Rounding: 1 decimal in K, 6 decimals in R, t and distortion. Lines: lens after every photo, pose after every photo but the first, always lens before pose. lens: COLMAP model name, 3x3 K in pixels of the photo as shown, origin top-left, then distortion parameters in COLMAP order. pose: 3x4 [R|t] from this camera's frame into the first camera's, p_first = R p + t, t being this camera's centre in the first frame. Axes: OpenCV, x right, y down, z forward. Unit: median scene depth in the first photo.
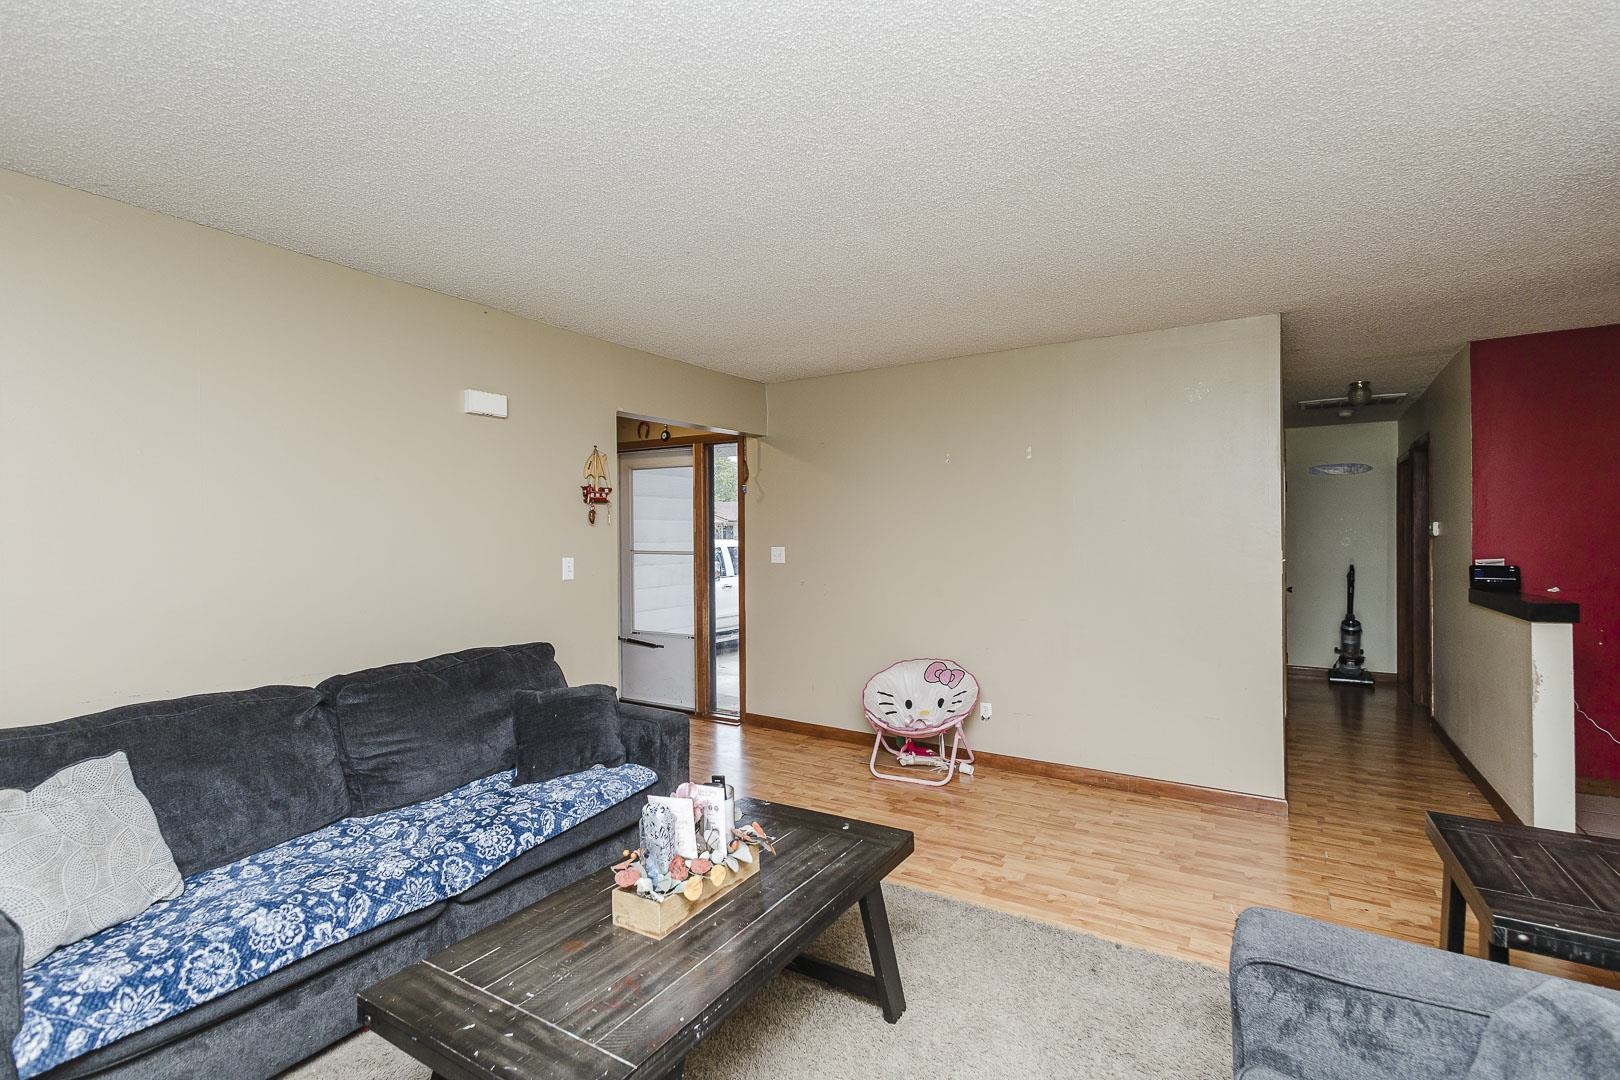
lens RADIAL K [[741.9, 0, 810.0], [0, 741.9, 540.0], [0, 0, 1]] dist [0.006593, -0.001247]
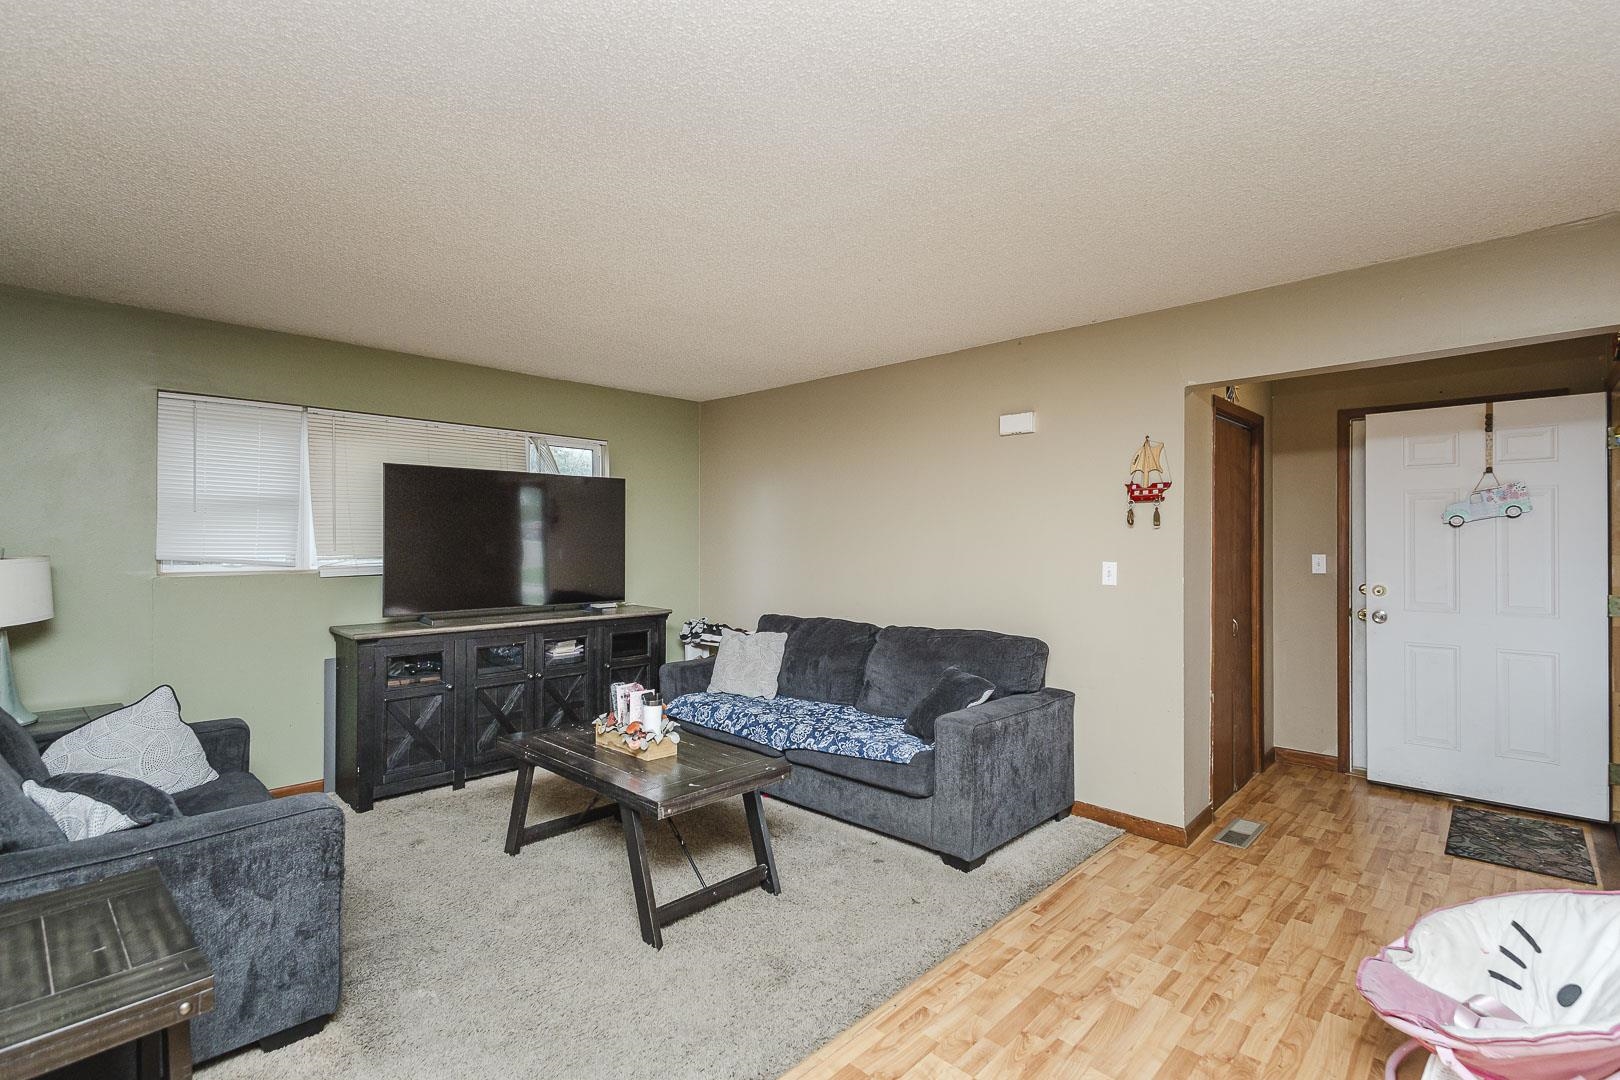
lens RADIAL K [[741.9, 0, 810.0], [0, 741.9, 540.0], [0, 0, 1]] dist [0.006593, -0.001247]
pose [[-0.211125, 0.009044, -0.977417, 0.681970], [-0.003709, 0.999943, 0.010054, -0.012315], [0.977452, 0.005748, -0.211080, 0.833091]]
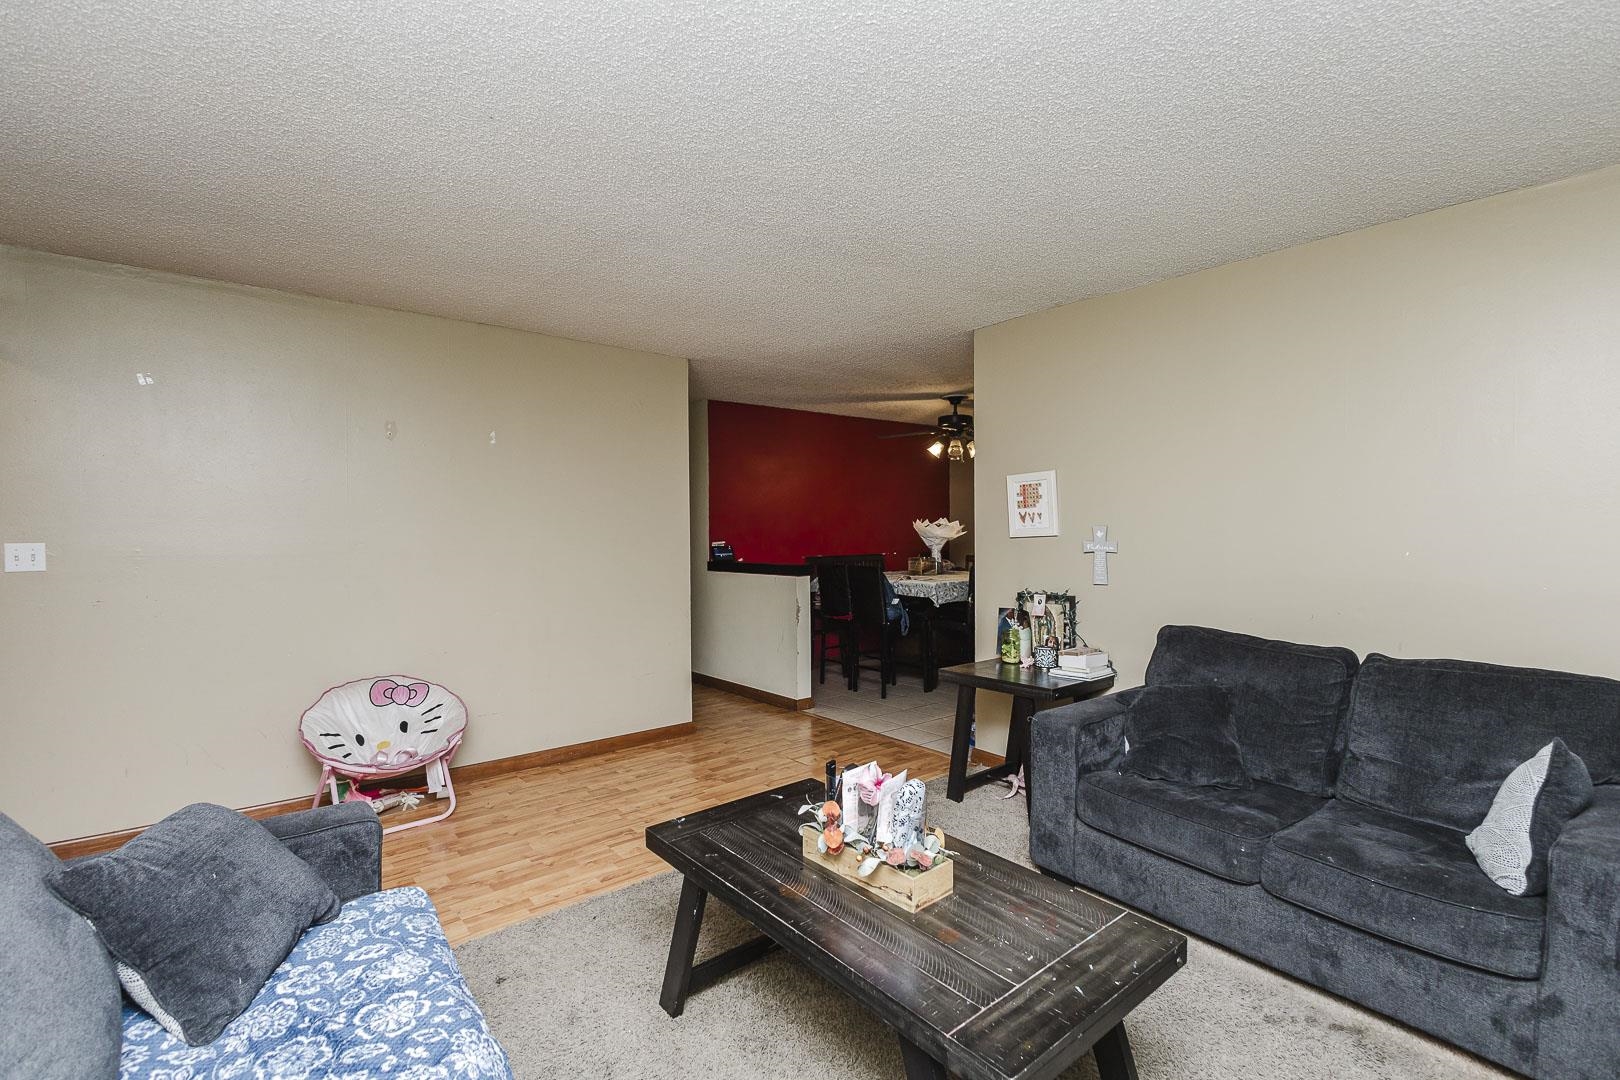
lens RADIAL K [[741.9, 0, 810.0], [0, 741.9, 540.0], [0, 0, 1]] dist [0.006593, -0.001247]
pose [[0.311748, -0.013198, 0.950073, -0.547821], [0.005431, 0.999912, 0.012108, 0.004466], [-0.950149, 0.001386, 0.311792, 0.364686]]
